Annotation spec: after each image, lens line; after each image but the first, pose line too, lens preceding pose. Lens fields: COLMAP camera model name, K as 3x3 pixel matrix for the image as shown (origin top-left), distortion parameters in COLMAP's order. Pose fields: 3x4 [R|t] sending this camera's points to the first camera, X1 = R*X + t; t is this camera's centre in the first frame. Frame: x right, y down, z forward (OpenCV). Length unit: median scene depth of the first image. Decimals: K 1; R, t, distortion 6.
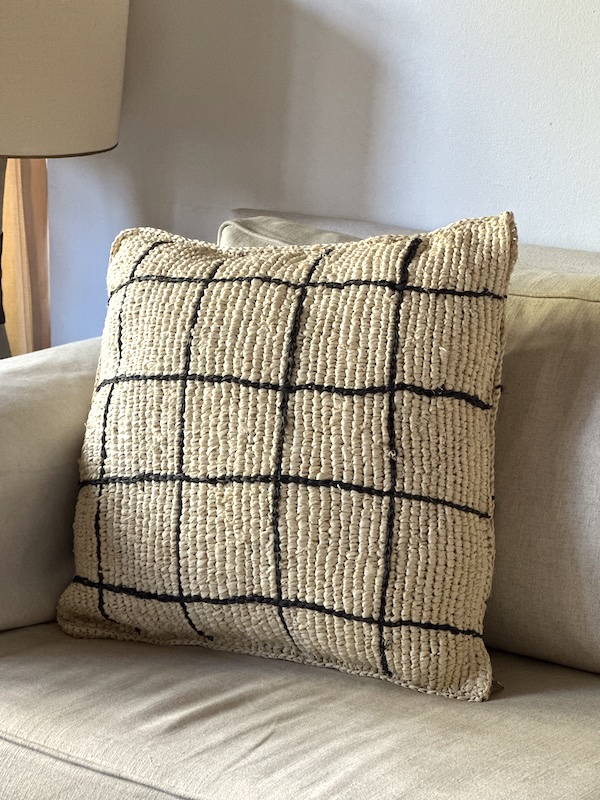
lens RADIAL K [[1787.7, 0, 298.3], [0, 1787.7, 374.2], [0, 0, 1]] dist [-0.113544, 2.407575]
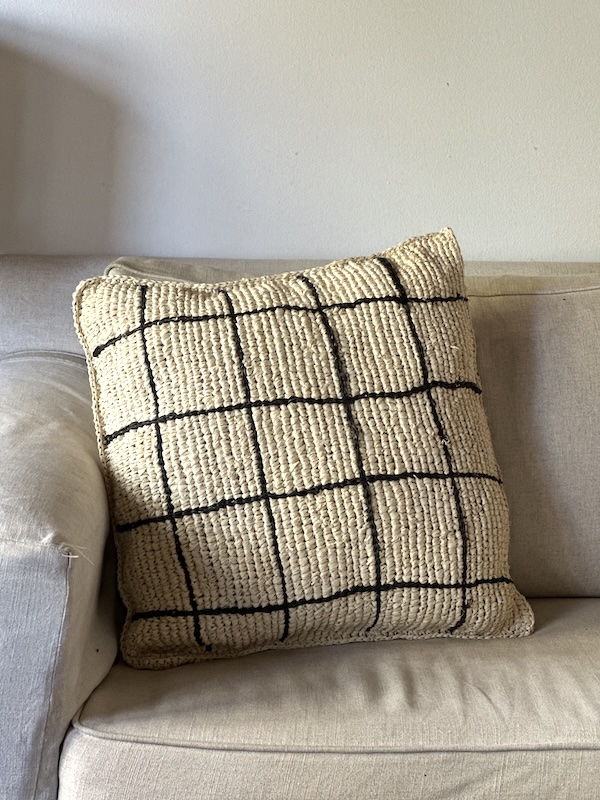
lens RADIAL K [[1787.7, 0, 298.3], [0, 1787.7, 374.2], [0, 0, 1]] dist [-0.113544, 2.407575]
pose [[0.814311, -0.133289, 0.564918, -0.667479], [0.138581, 0.989775, 0.033771, -0.050667], [-0.563643, 0.050787, 0.824456, 0.091876]]
